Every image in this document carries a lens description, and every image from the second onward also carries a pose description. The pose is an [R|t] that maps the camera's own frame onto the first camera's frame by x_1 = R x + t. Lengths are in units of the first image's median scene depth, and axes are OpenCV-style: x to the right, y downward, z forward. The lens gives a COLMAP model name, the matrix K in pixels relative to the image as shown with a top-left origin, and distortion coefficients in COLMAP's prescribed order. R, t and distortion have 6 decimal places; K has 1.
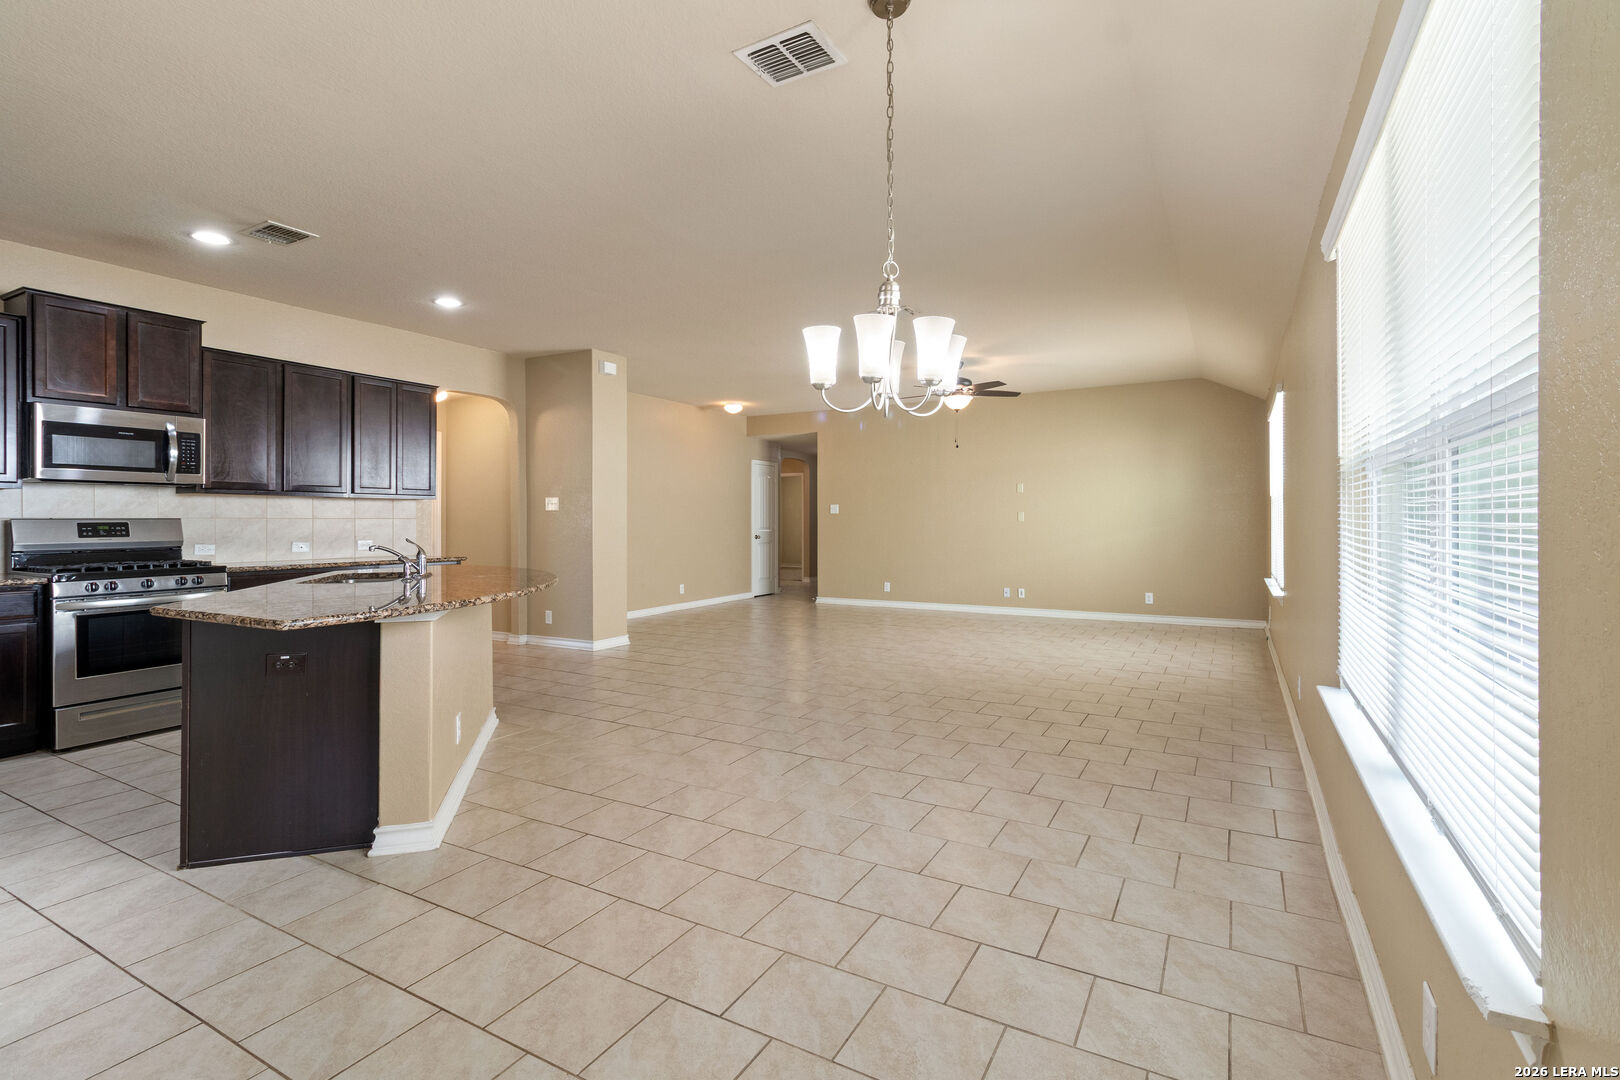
lens RADIAL K [[746.7, 0, 815.4], [0, 746.7, 519.4], [0, 0, 1]] dist [0.003763, 0.000182]
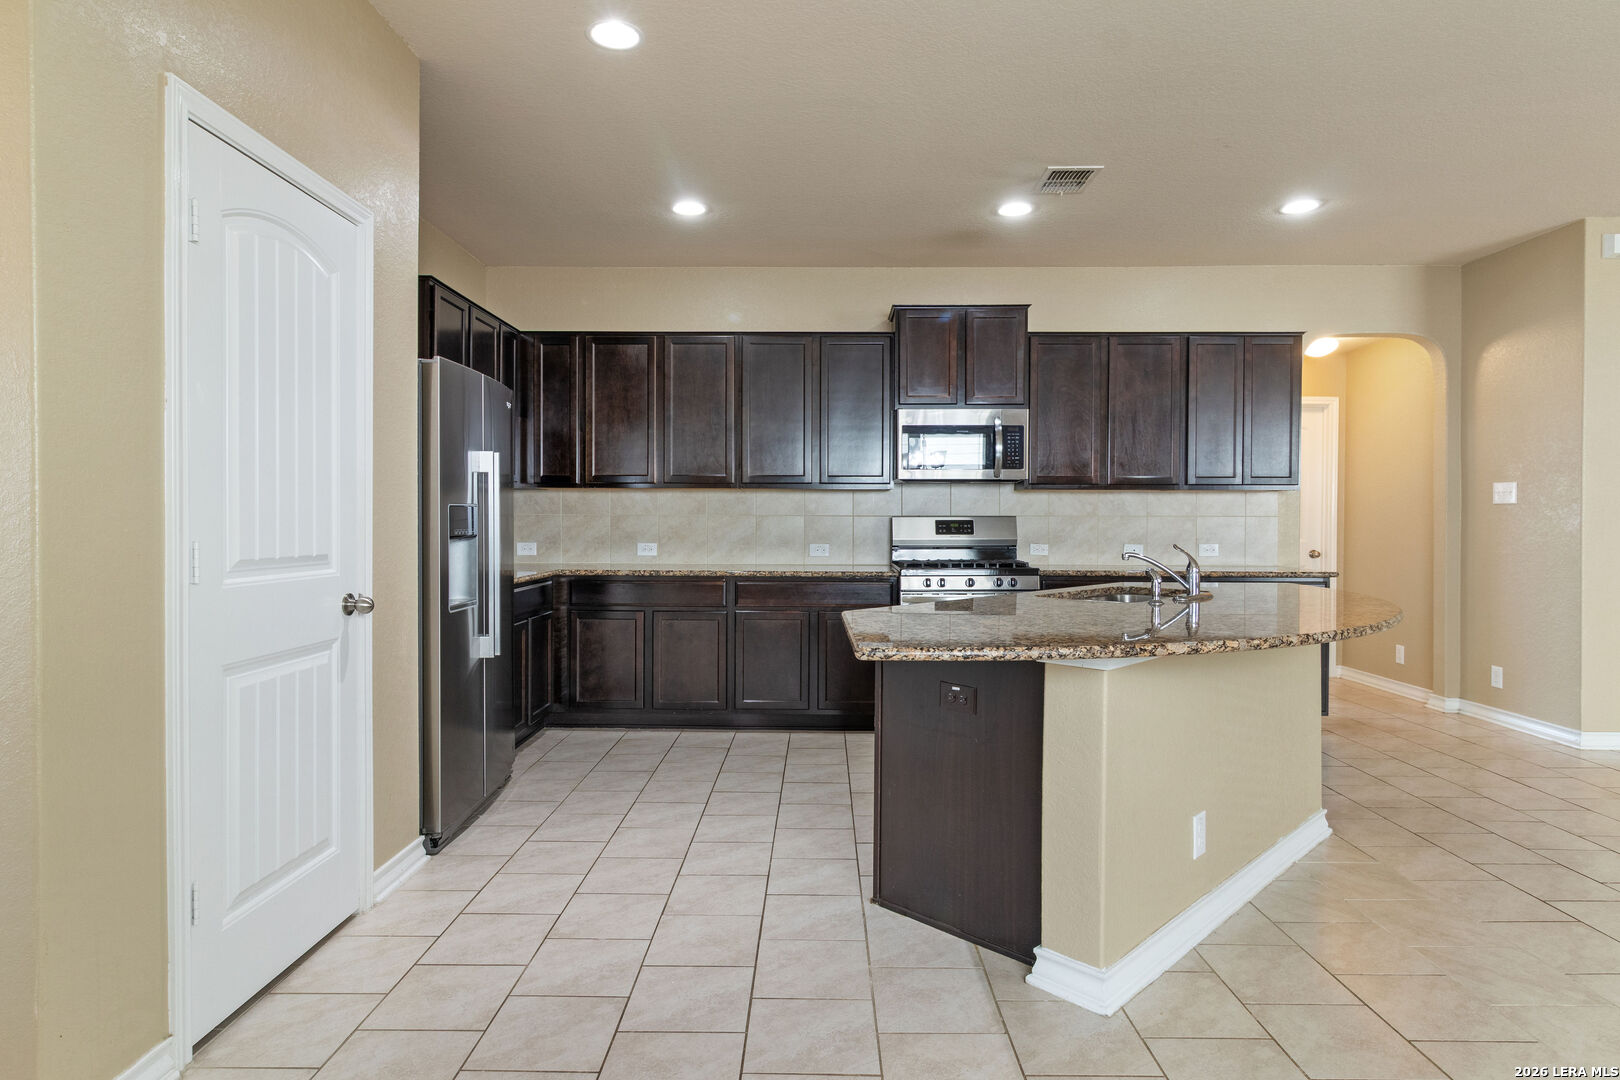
lens RADIAL K [[893.6, 0, 810.0], [0, 893.6, 527.6], [0, 0, 1]] dist [0.001946, -0.000568]
pose [[0.474020, 0.010995, -0.880445, 0.036088], [-0.001732, 0.999932, 0.011554, 0.000447], [0.880512, -0.003952, 0.474007, 0.241540]]
